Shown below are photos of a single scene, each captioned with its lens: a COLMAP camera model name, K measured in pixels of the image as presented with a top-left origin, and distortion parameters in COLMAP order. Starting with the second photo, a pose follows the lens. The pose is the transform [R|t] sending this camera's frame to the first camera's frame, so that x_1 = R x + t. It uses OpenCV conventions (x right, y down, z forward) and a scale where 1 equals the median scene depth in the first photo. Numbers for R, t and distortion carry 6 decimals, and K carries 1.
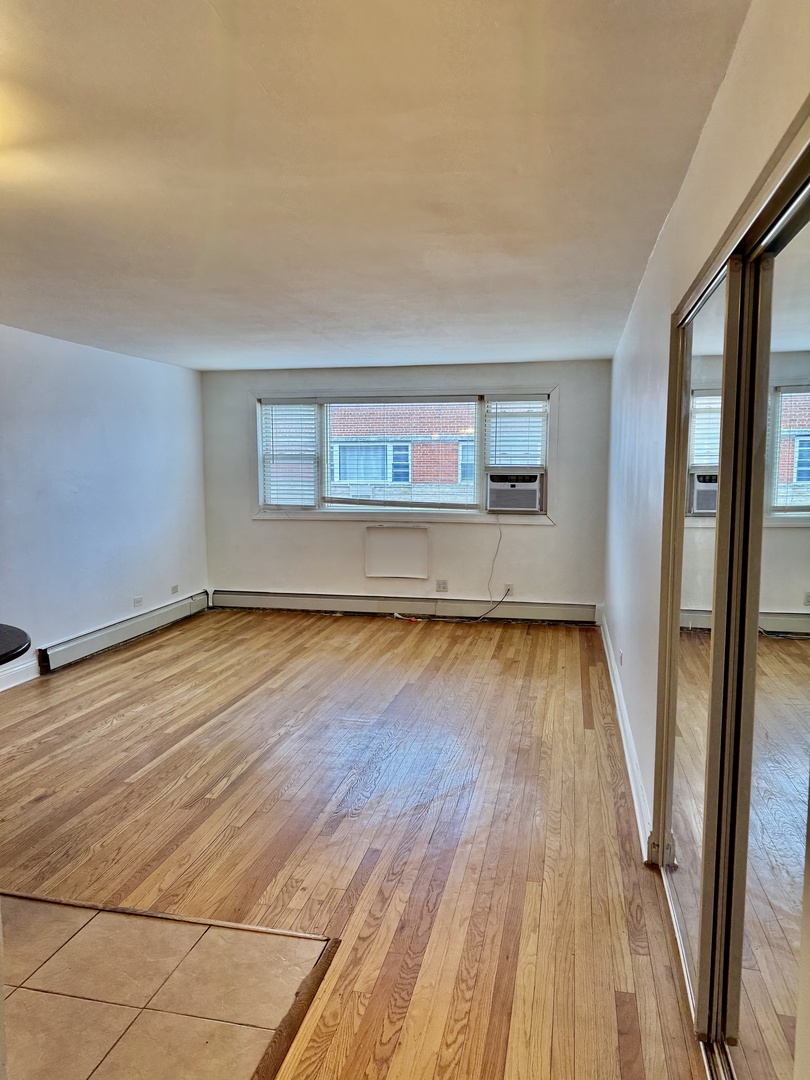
lens RADIAL K [[739.8, 0, 405.0], [0, 739.8, 540.0], [0, 0, 1]] dist [0.000716, -0.001528]
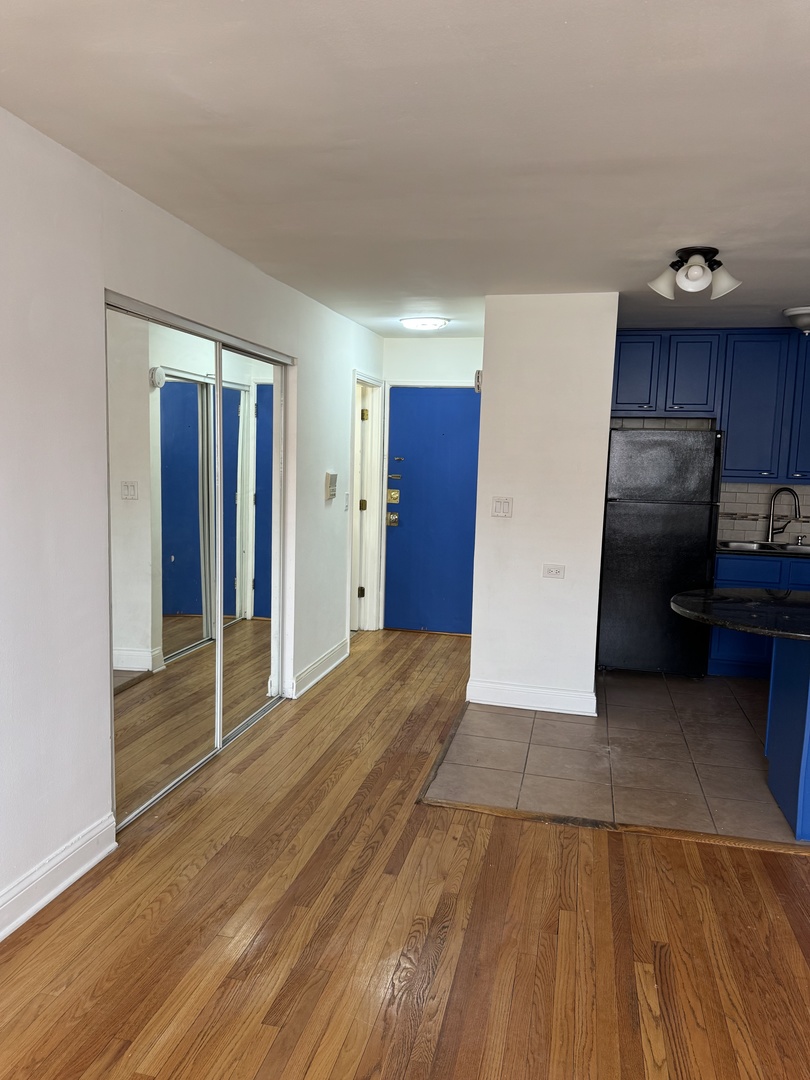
lens RADIAL K [[748.3, 0, 405.0], [0, 748.3, 540.0], [0, 0, 1]] dist [0.169311, -0.261180]
pose [[-0.999497, -0.030055, 0.010142, -0.054900], [-0.027229, 0.976952, 0.211716, -0.180146], [-0.016271, 0.211333, -0.977279, 1.817727]]
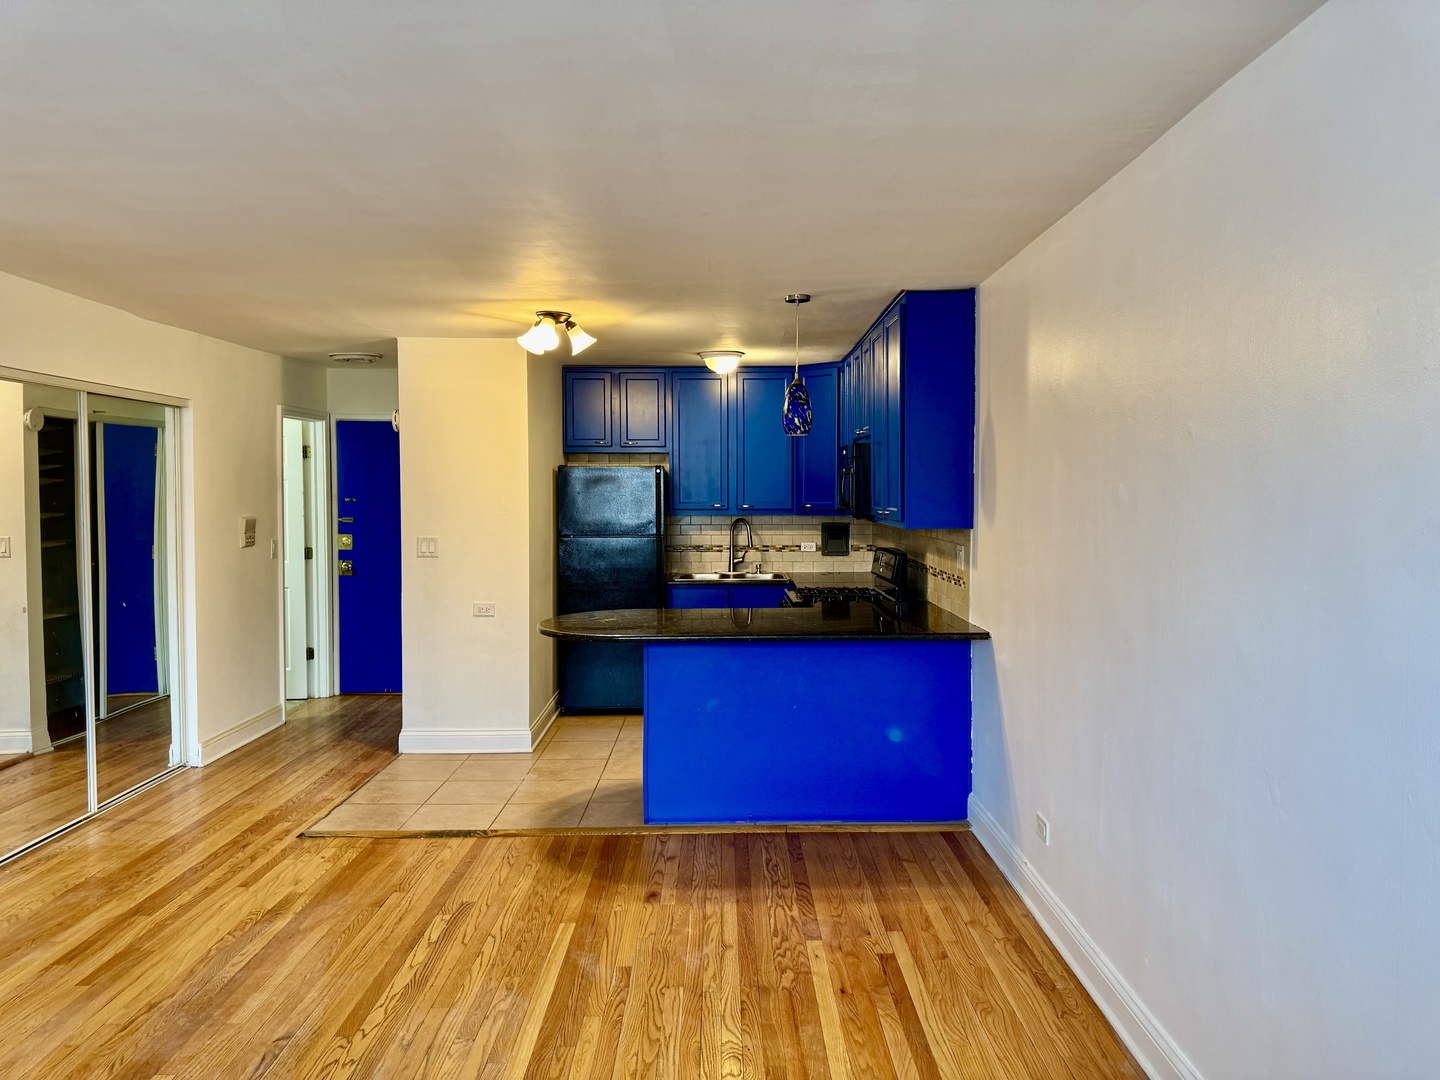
lens RADIAL K [[986.4, 0, 720.0], [0, 986.4, 540.0], [0, 0, 1]] dist [0.000716, -0.001528]
pose [[-0.974367, 0.012096, -0.224638, -0.365499], [-0.022131, 0.988556, 0.149221, -0.247577], [0.223872, 0.150367, -0.962949, 2.321329]]
